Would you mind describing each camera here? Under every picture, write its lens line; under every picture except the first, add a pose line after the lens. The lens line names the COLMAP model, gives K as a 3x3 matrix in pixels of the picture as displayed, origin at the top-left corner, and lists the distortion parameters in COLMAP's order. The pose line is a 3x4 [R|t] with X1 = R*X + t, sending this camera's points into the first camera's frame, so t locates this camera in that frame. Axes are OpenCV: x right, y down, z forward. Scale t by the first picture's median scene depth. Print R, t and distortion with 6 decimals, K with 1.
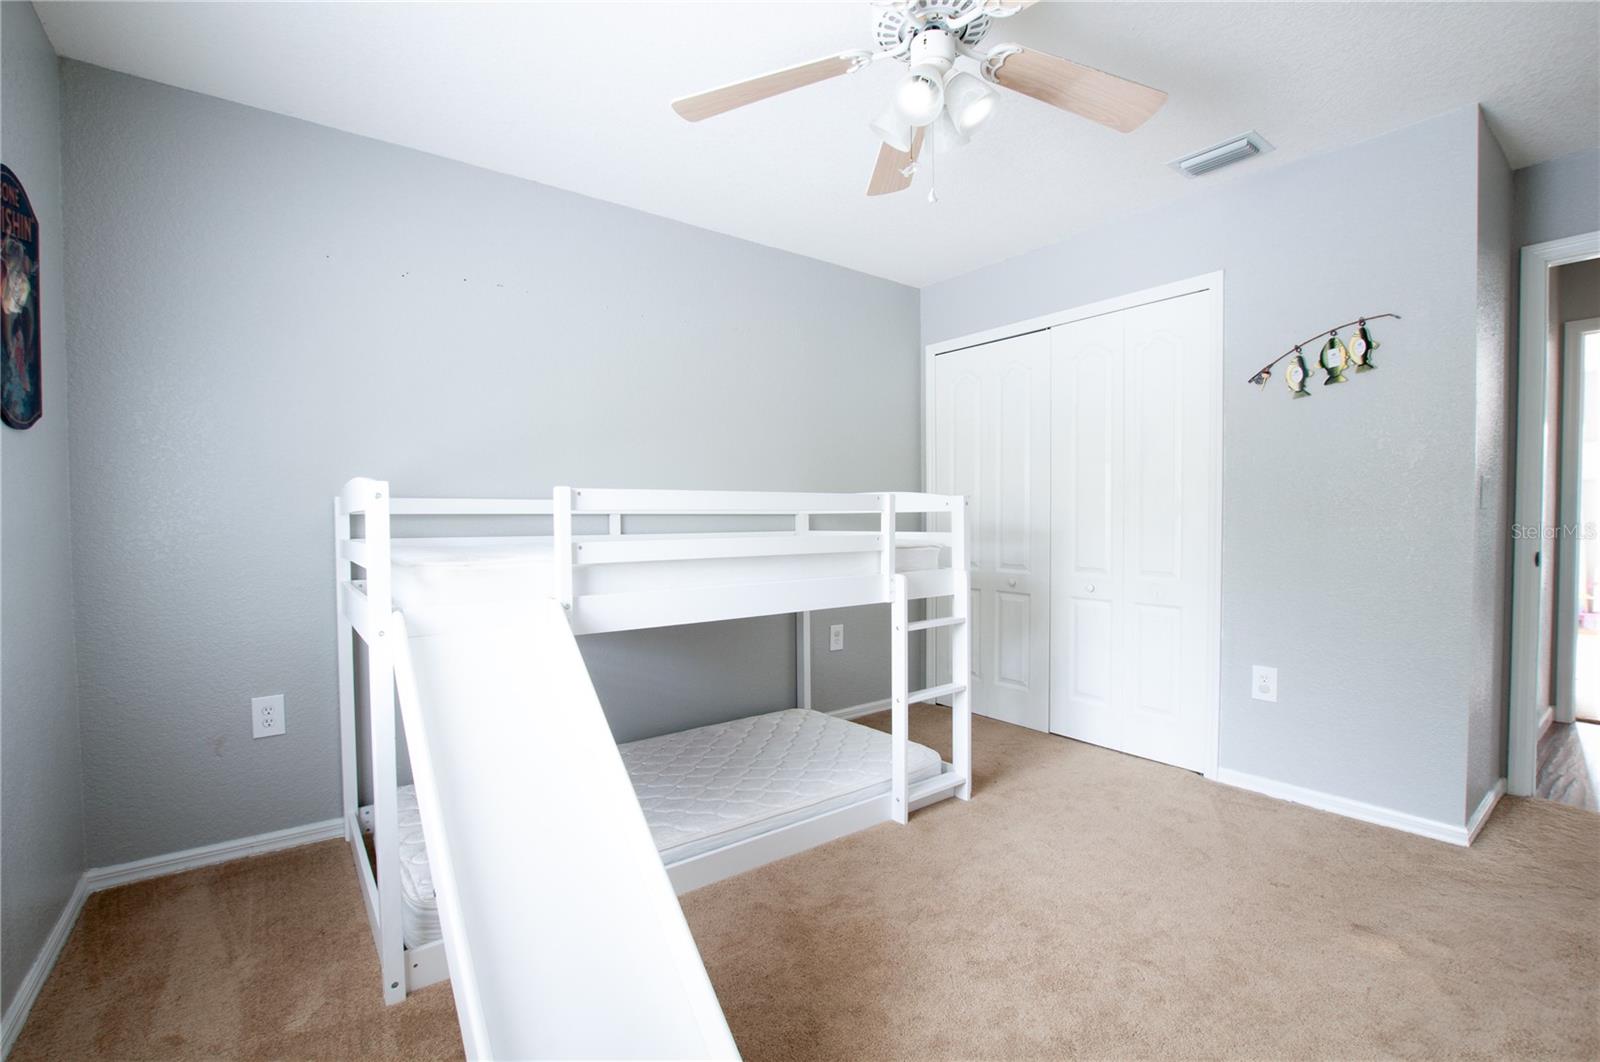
lens RADIAL K [[709.6, 0, 795.9], [0, 709.6, 533.1], [0, 0, 1]] dist [-0.037072, 0.007969]
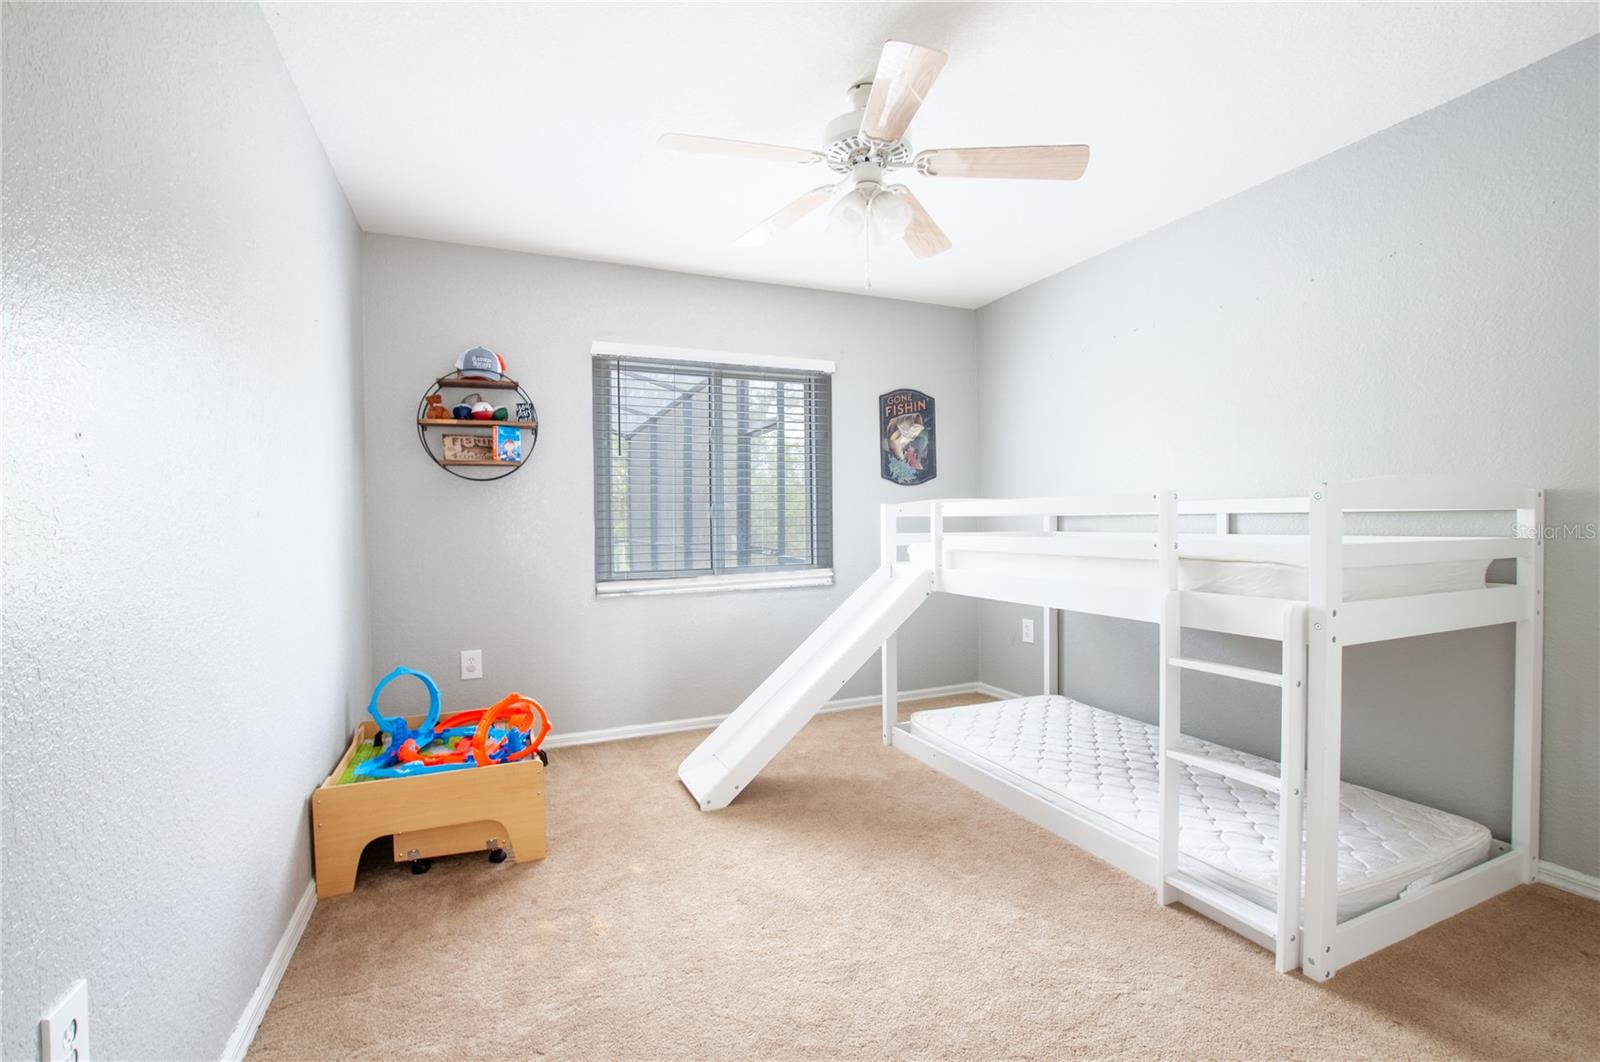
lens RADIAL K [[709.6, 0, 795.9], [0, 709.6, 533.1], [0, 0, 1]] dist [-0.037072, 0.007969]
pose [[-0.244872, 0.023096, -0.969280, 1.104644], [-0.009899, 0.999605, 0.026320, -0.025629], [0.969505, 0.016040, -0.244547, 0.858946]]
